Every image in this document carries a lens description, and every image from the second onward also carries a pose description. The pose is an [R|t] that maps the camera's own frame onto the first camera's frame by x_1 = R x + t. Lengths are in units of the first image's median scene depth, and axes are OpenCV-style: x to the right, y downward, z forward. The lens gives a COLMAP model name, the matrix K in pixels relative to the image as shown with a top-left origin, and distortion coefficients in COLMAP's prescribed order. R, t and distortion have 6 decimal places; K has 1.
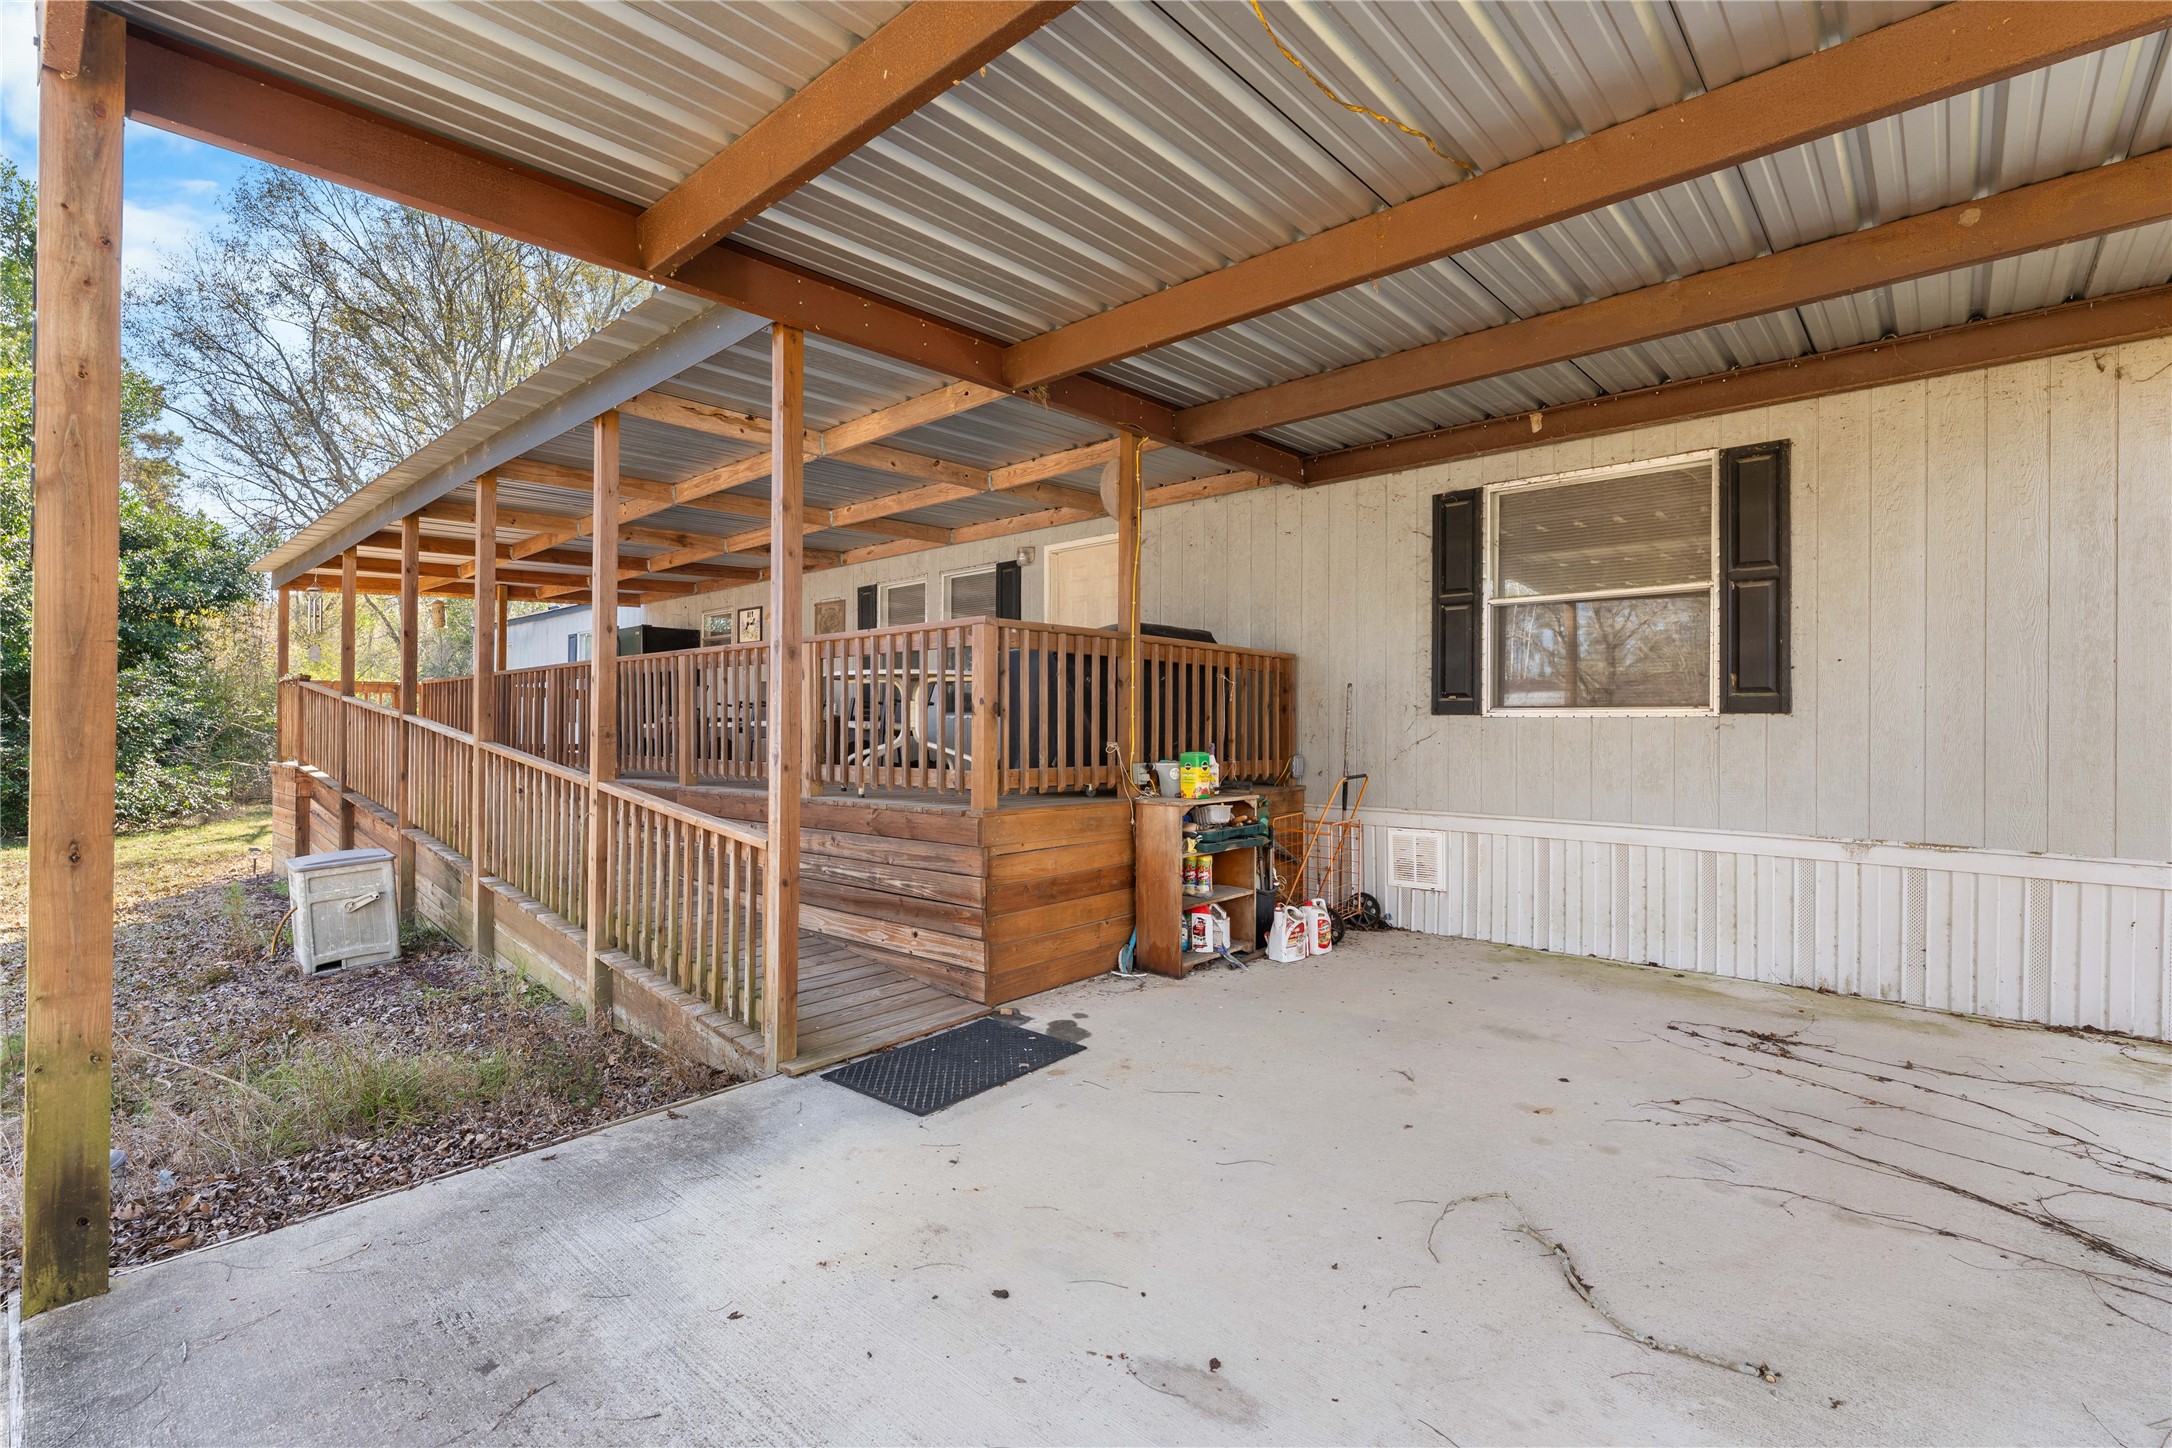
lens RADIAL K [[978.9, 0, 1083.6], [0, 978.9, 720.4], [0, 0, 1]] dist [-0.000750, -0.000104]
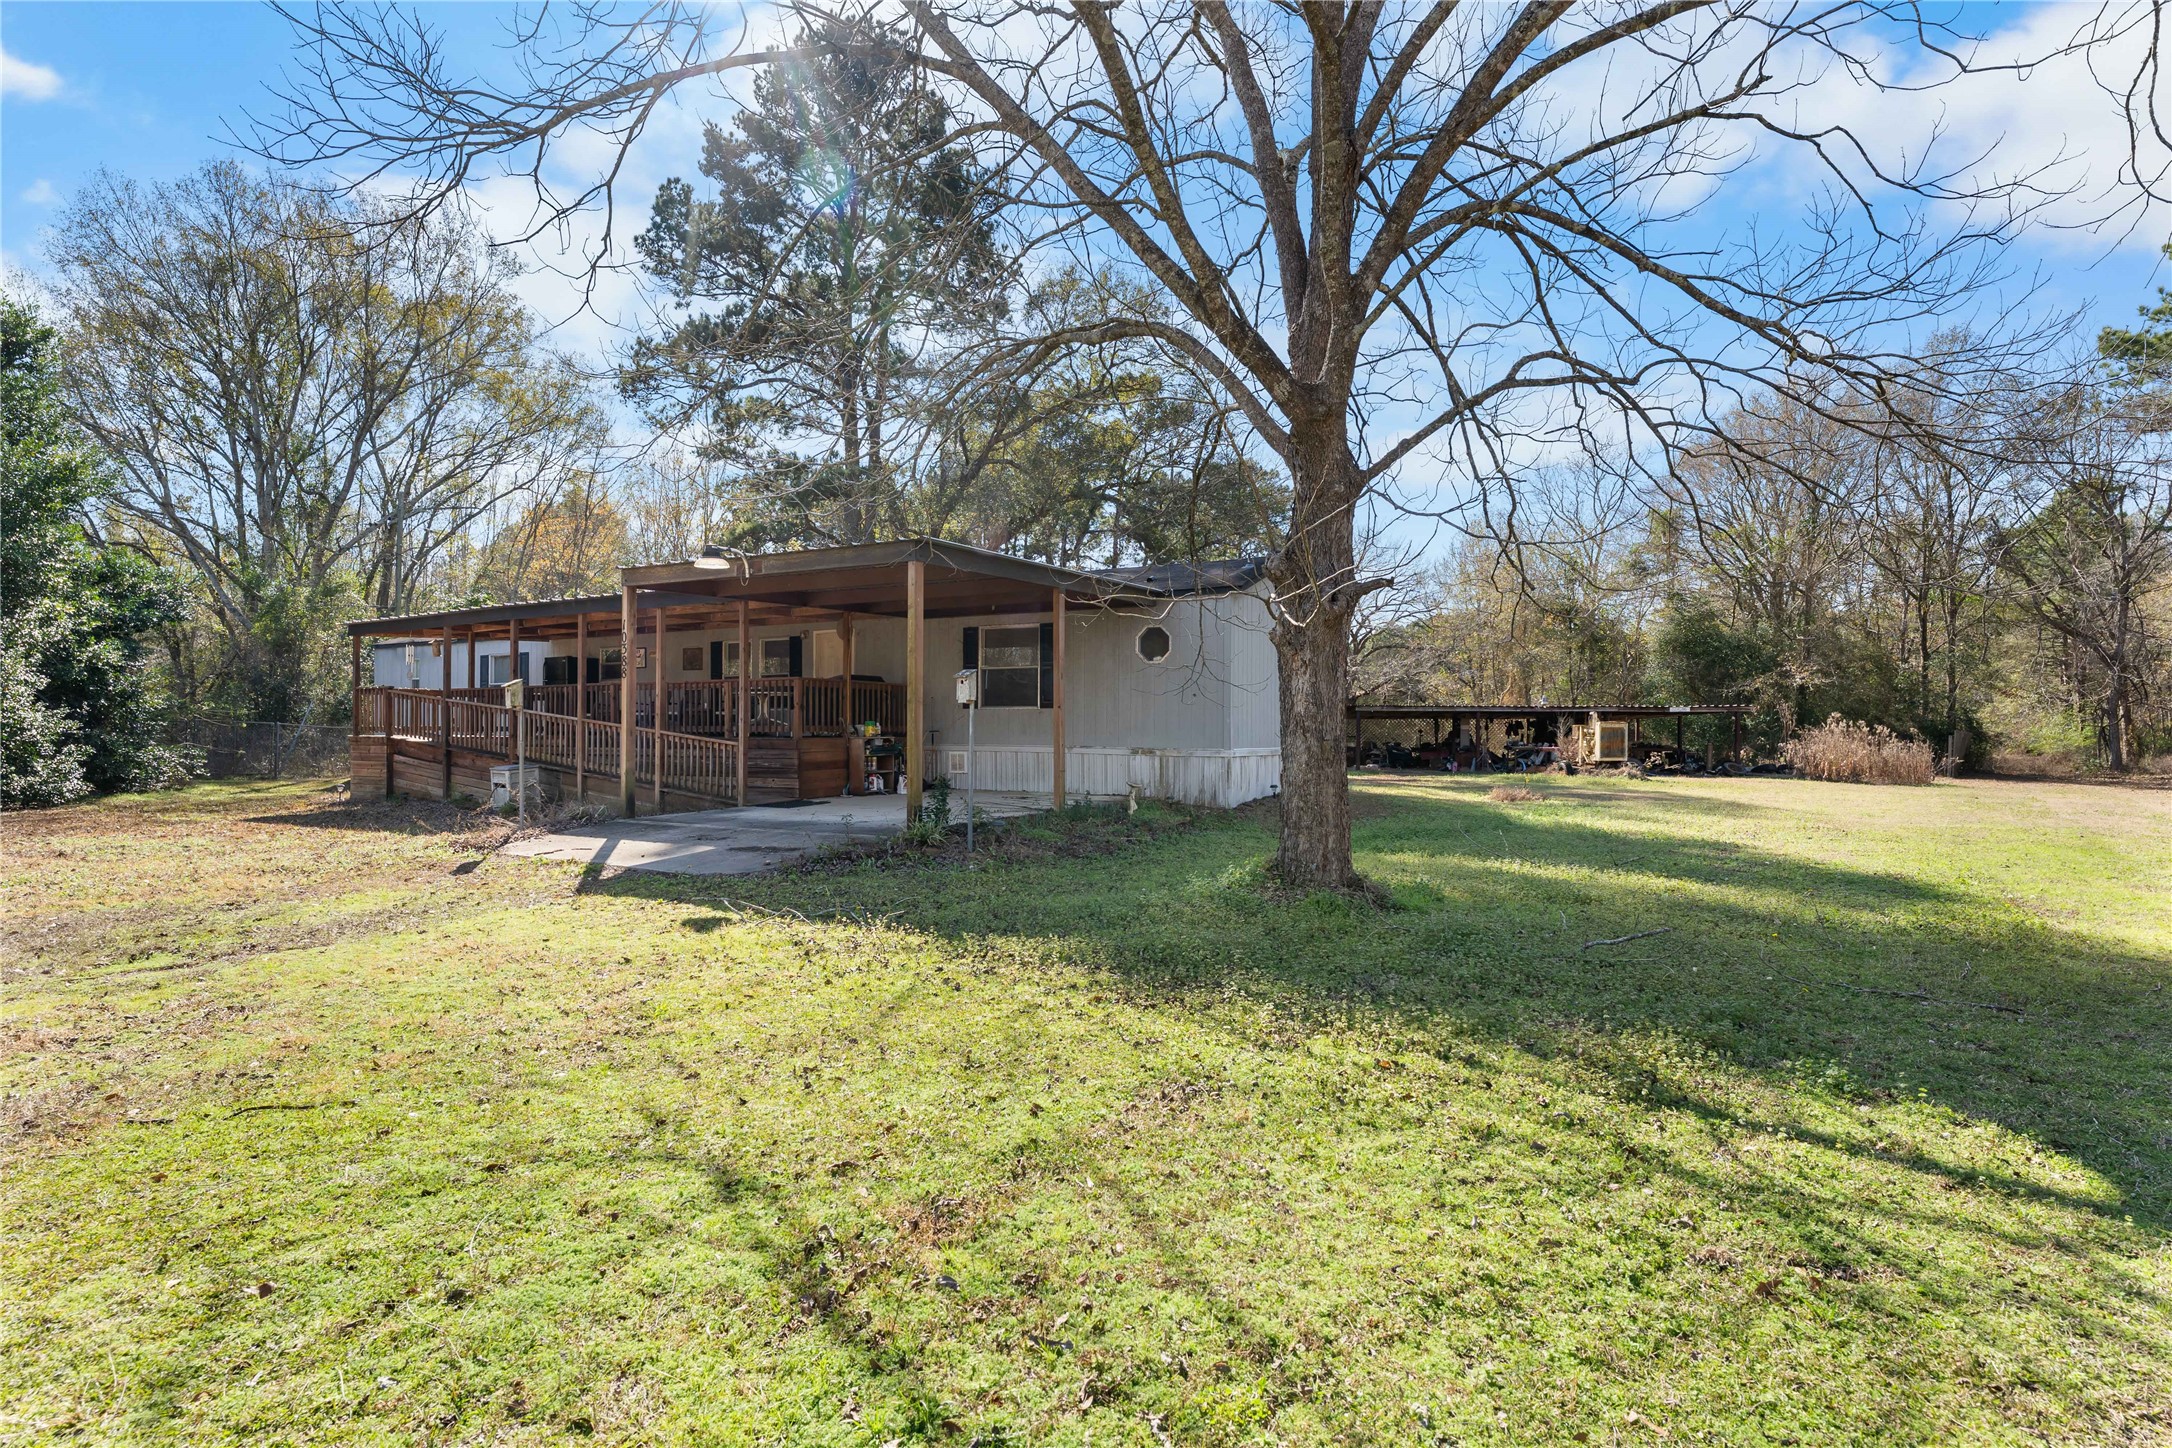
lens RADIAL K [[978.9, 0, 1070.6], [0, 978.9, 712.3], [0, 0, 1]] dist [-0.000750, -0.000104]
pose [[0.970770, -0.006385, 0.239928, -0.004913], [0.005296, 0.999973, 0.005183, -0.005144], [-0.239955, -0.003761, 0.970777, -1.935319]]
